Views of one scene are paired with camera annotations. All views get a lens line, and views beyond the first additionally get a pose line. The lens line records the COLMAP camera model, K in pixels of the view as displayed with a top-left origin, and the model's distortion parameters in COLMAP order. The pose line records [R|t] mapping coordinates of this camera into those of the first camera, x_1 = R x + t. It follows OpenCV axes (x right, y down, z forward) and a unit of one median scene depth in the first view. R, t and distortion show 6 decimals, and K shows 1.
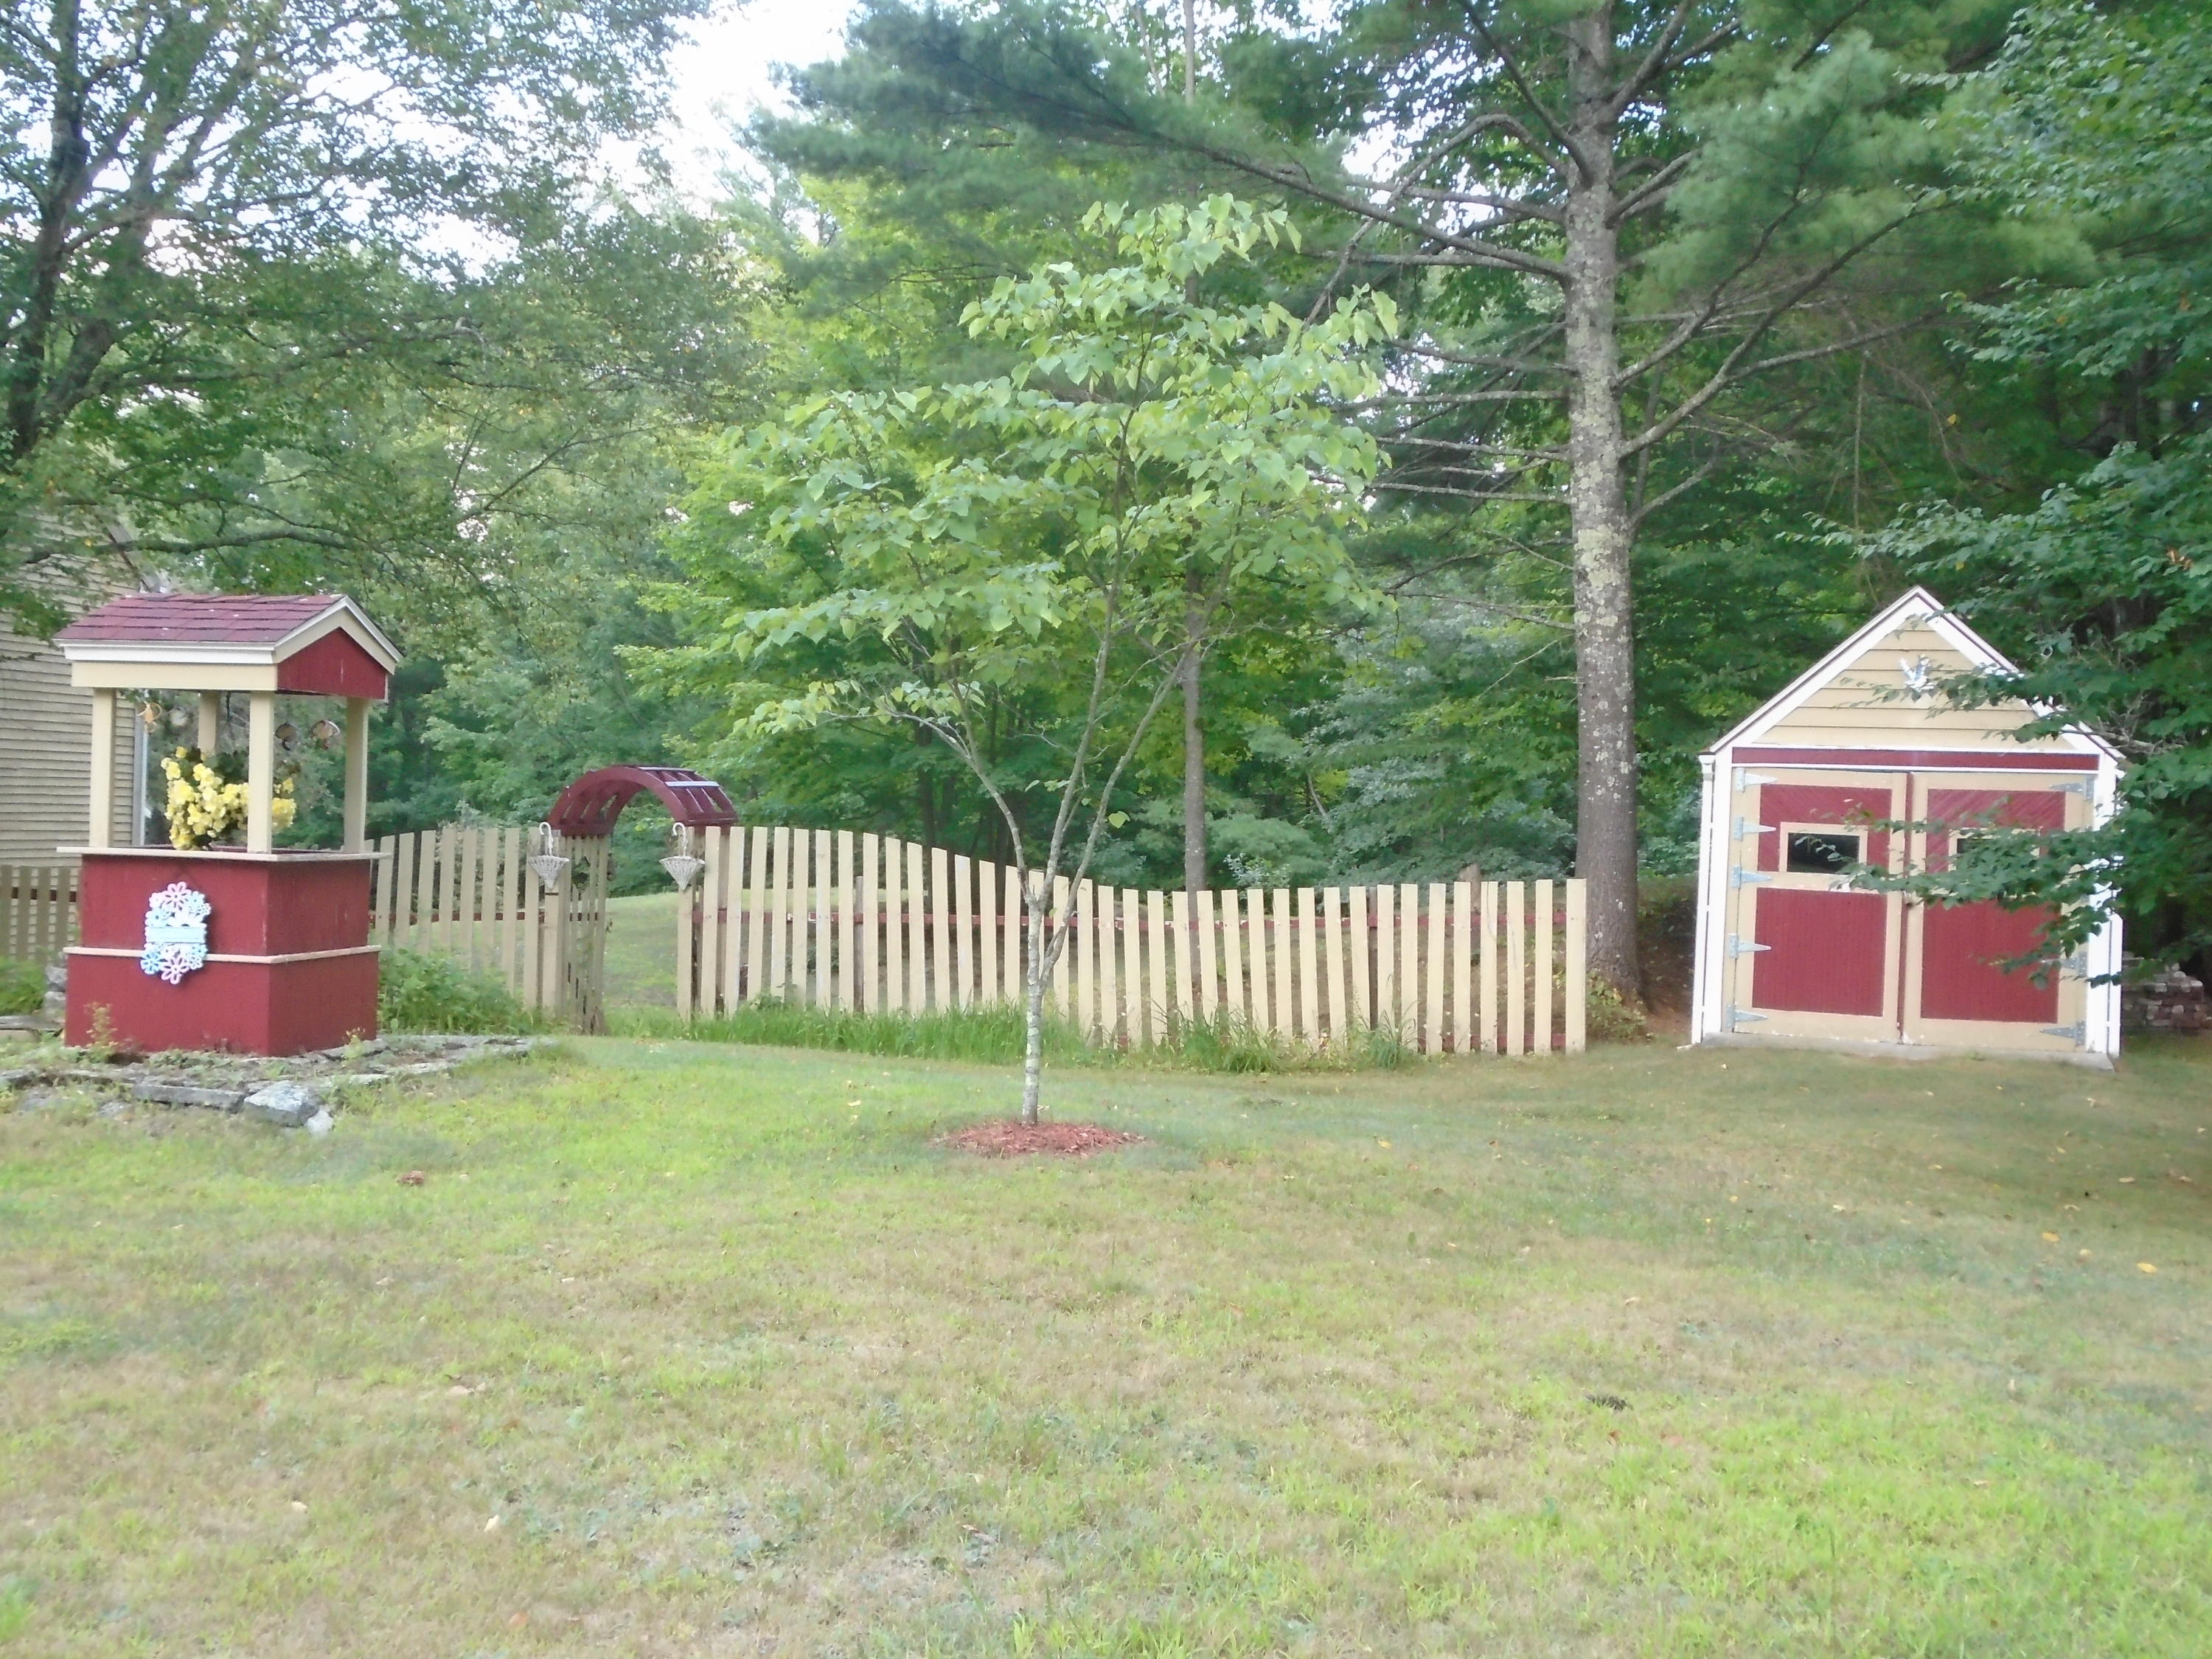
lens RADIAL K [[2316.3, 0, 1106.0], [0, 2316.3, 829.5], [0, 0, 1]] dist [-0.001999, -0.002896]
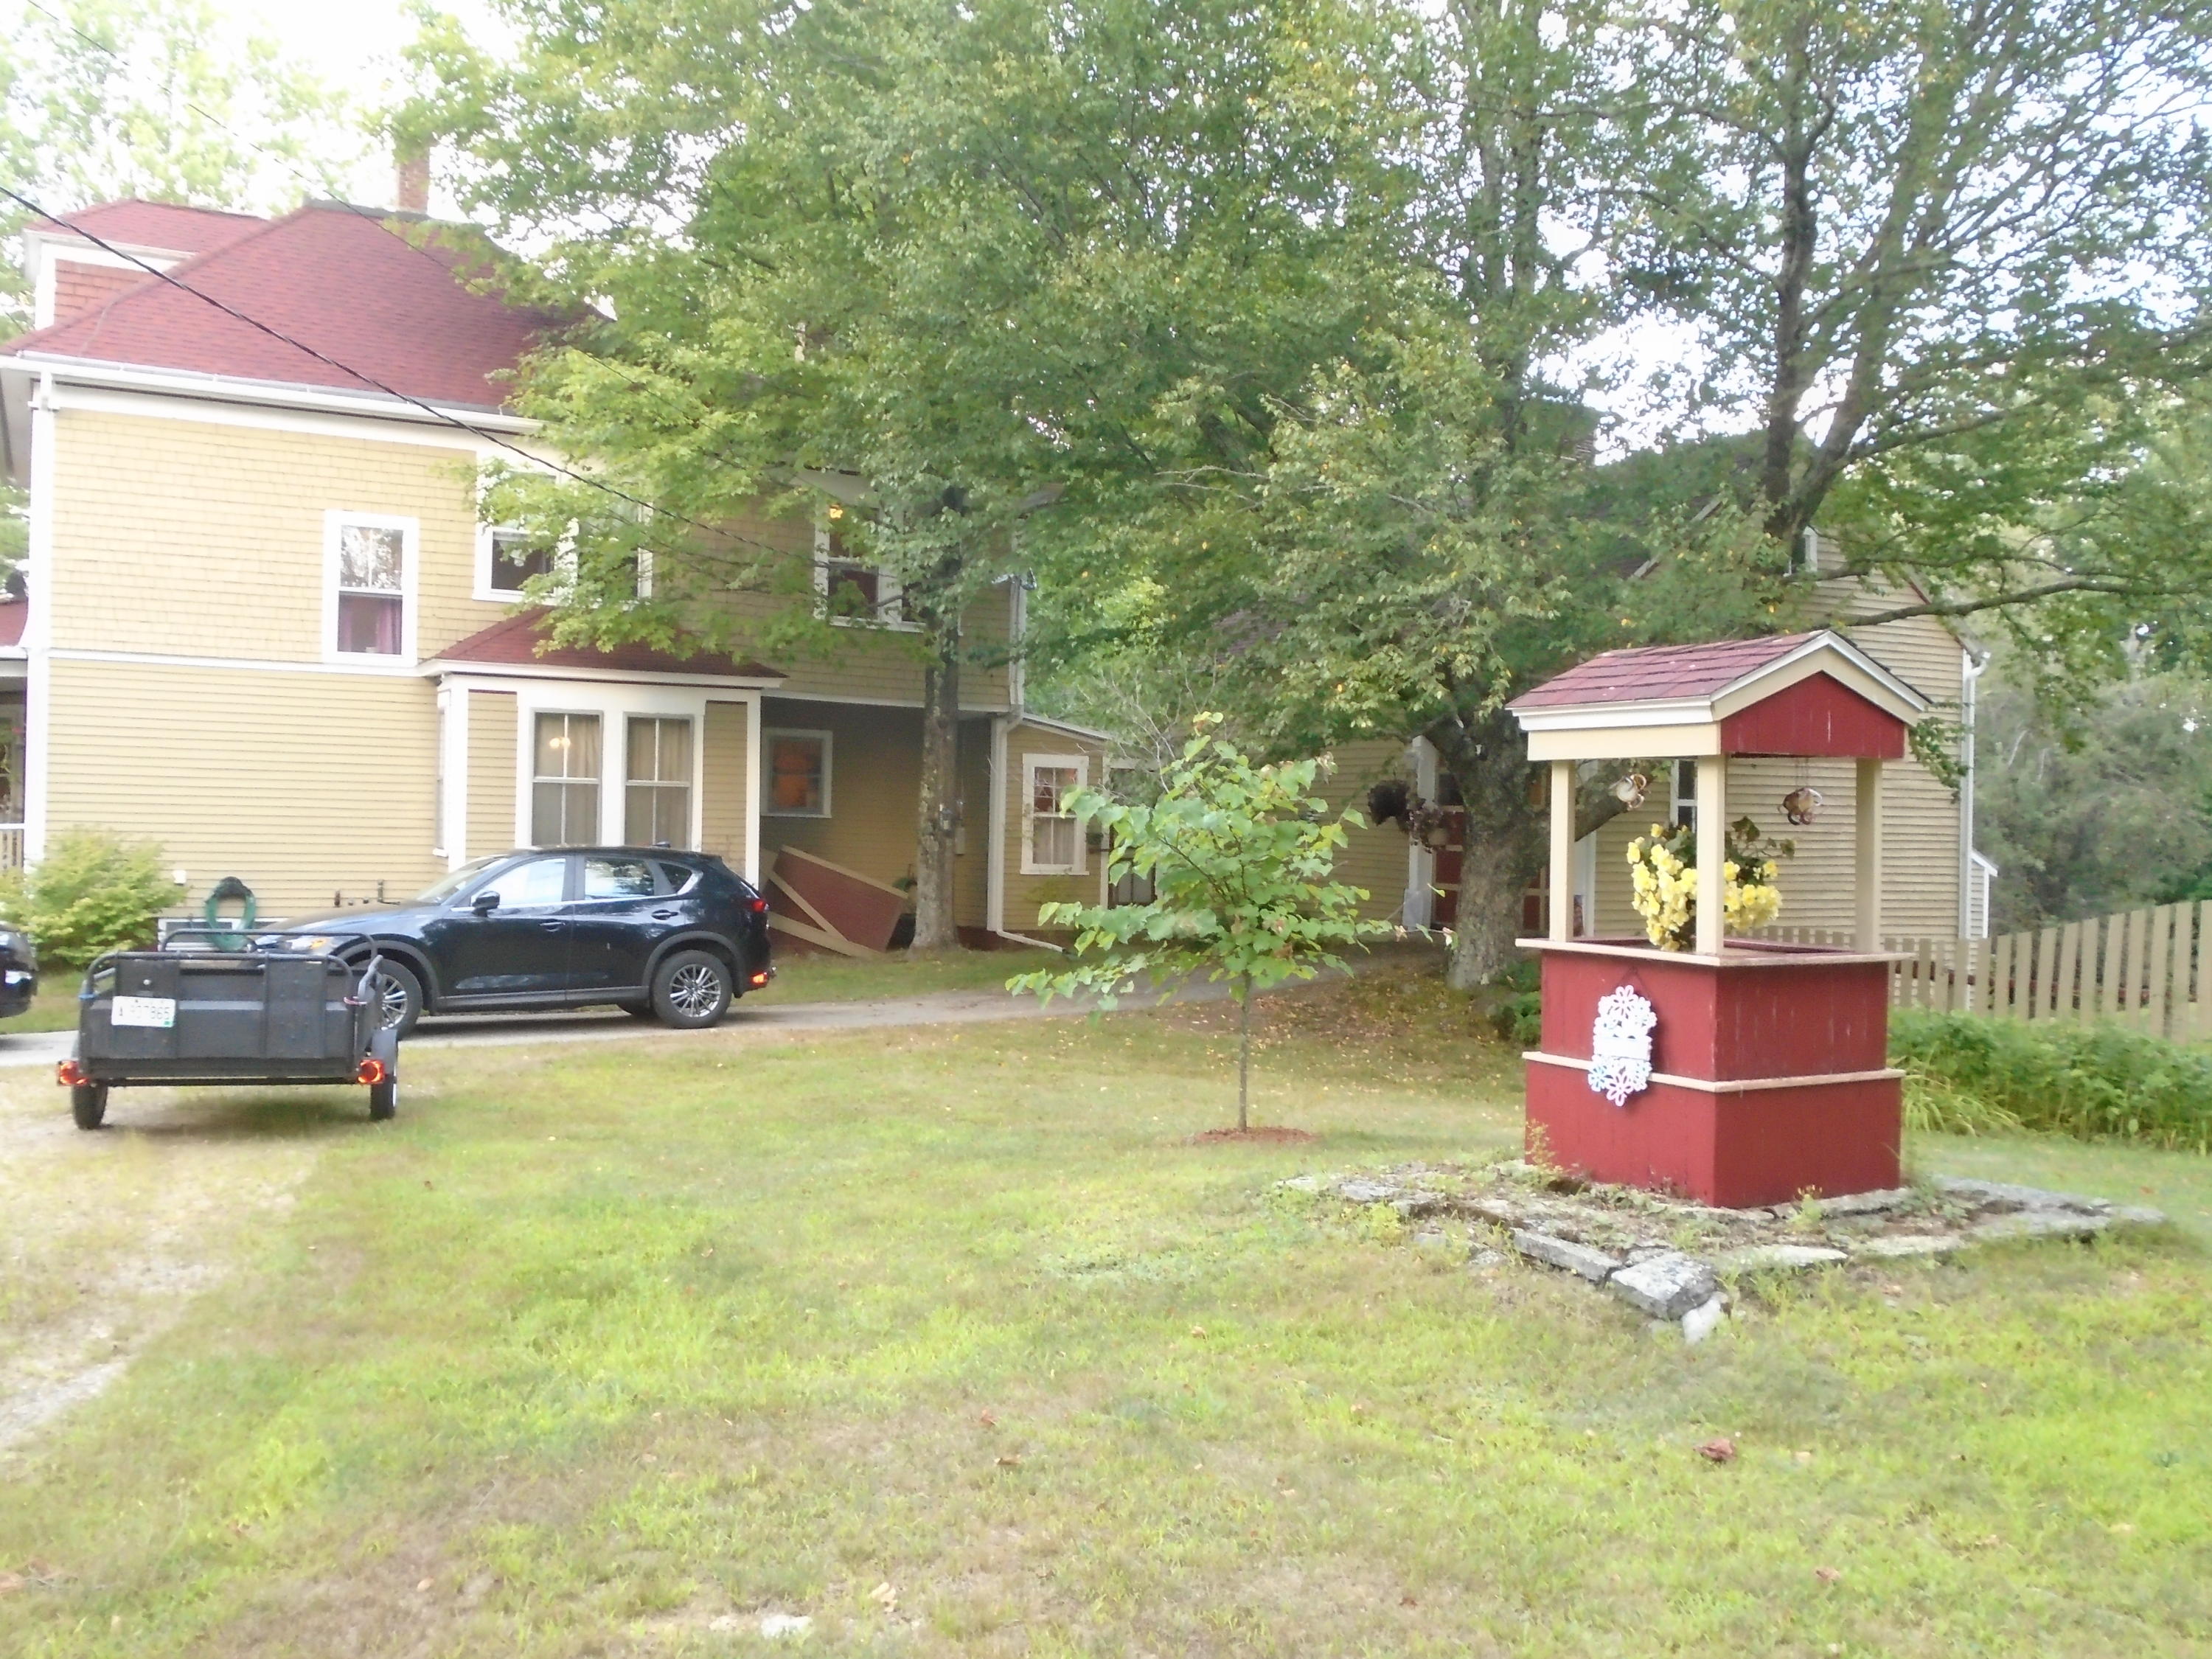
lens RADIAL K [[1972.9, 0, 1106.0], [0, 1972.9, 829.5], [0, 0, 1]] dist [-0.012243, 0.005740]
pose [[0.647049, -0.014906, -0.762303, 0.026767], [-0.005956, 0.999680, -0.024603, -0.015366], [0.762426, 0.020459, 0.646752, 0.389056]]
